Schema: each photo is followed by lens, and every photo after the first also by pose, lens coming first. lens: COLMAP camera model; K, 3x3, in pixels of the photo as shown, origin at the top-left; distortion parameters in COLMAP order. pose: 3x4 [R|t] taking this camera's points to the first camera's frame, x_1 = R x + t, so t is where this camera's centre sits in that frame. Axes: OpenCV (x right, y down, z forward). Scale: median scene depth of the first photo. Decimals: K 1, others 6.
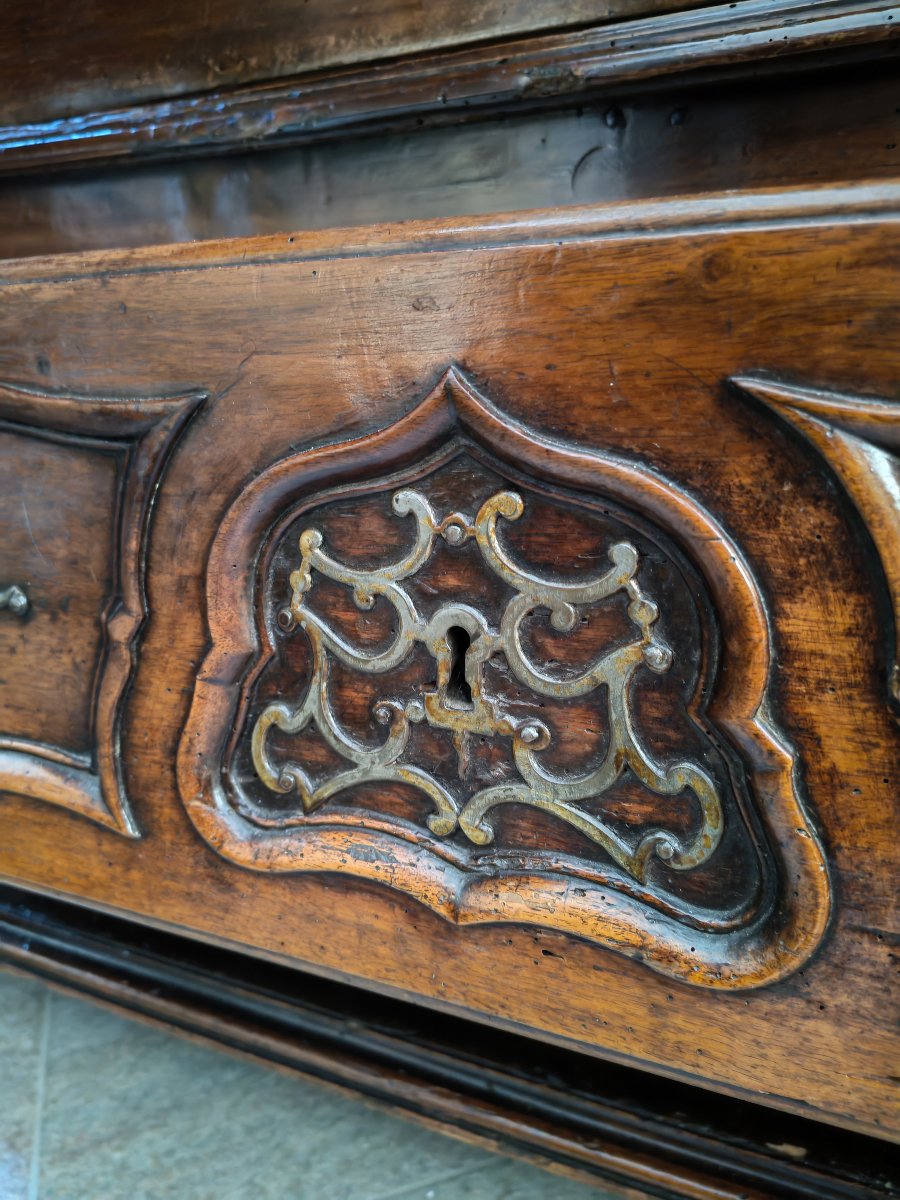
lens RADIAL K [[923.9, 0, 442.0], [0, 923.9, 601.9], [0, 0, 1]] dist [0.069402, -0.096229]
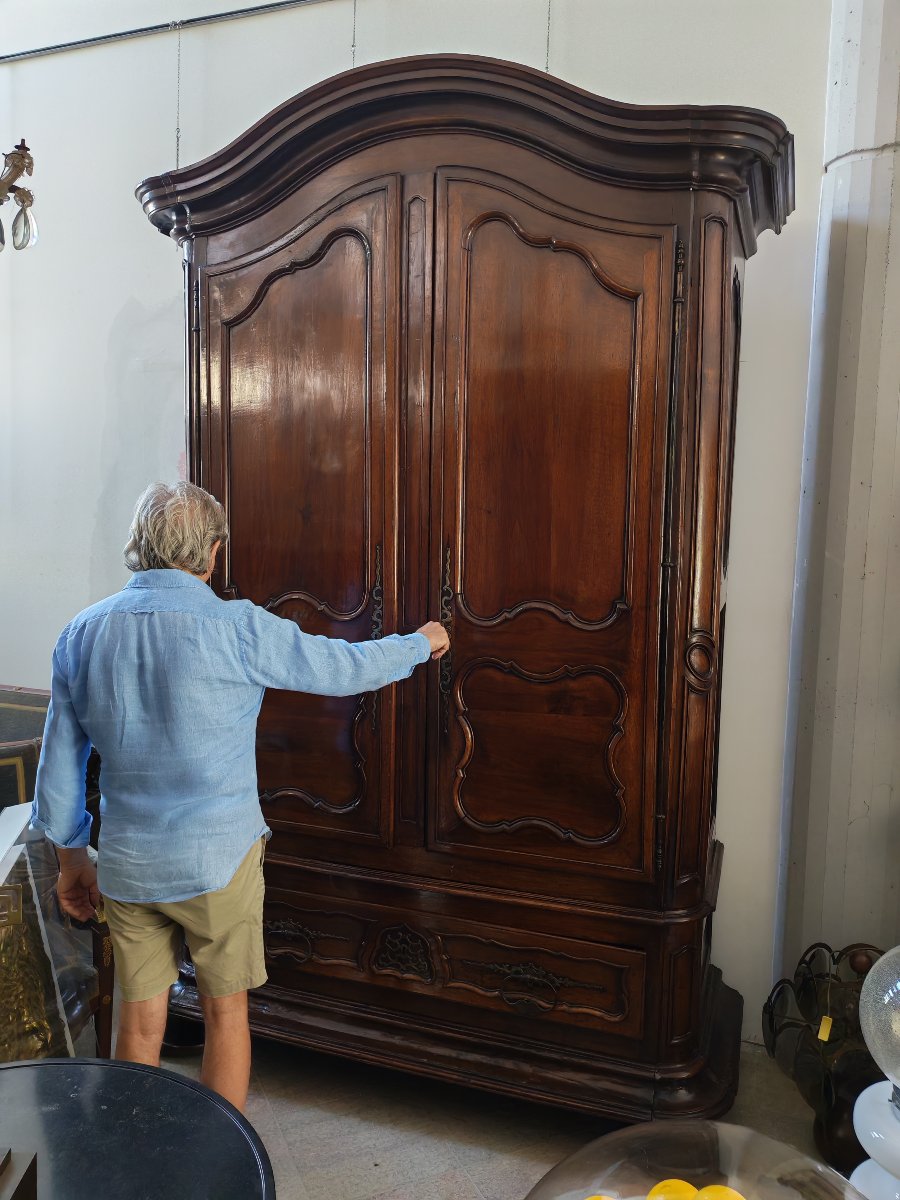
lens RADIAL K [[923.9, 0, 451.6], [0, 923.9, 593.5], [0, 0, 1]] dist [0.069402, -0.096229]
pose [[0.993255, 0.055214, 0.101962, -0.653808], [-0.032698, 0.977034, -0.210559, -1.487900], [-0.111246, 0.205805, 0.972249, -8.952113]]
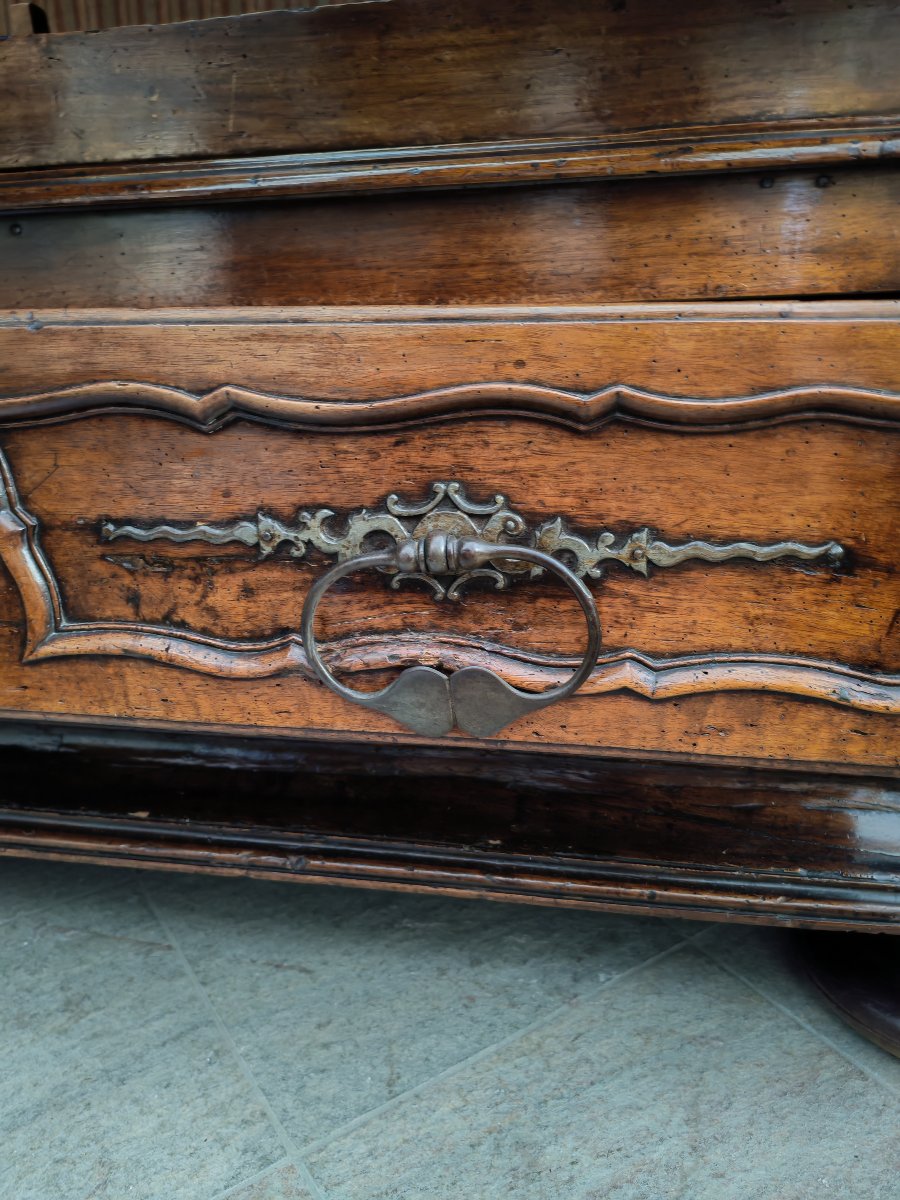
lens RADIAL K [[923.9, 0, 448.1], [0, 923.9, 594.9], [0, 0, 1]] dist [0.069402, -0.096229]
pose [[0.968704, -0.060544, 0.240721, 0.792102], [0.055363, 0.998067, 0.028233, 0.223280], [-0.241965, -0.014023, 0.970184, -1.263397]]
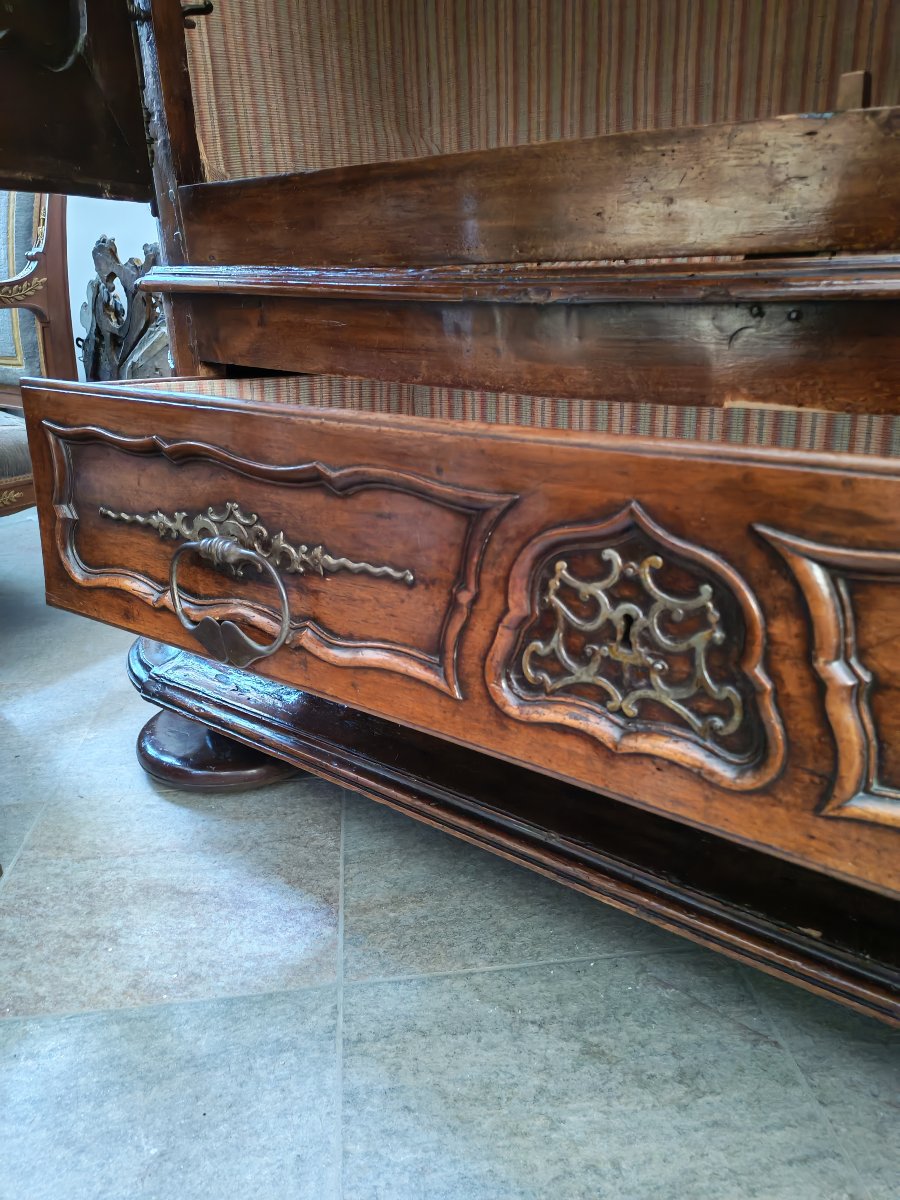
lens RADIAL K [[923.9, 0, 437.8], [0, 923.9, 599.1], [0, 0, 1]] dist [0.069402, -0.096229]
pose [[0.972852, 0.084070, -0.215617, 0.044927], [-0.069553, 0.994825, 0.074065, -0.127198], [0.220728, -0.057058, 0.973665, -1.104244]]
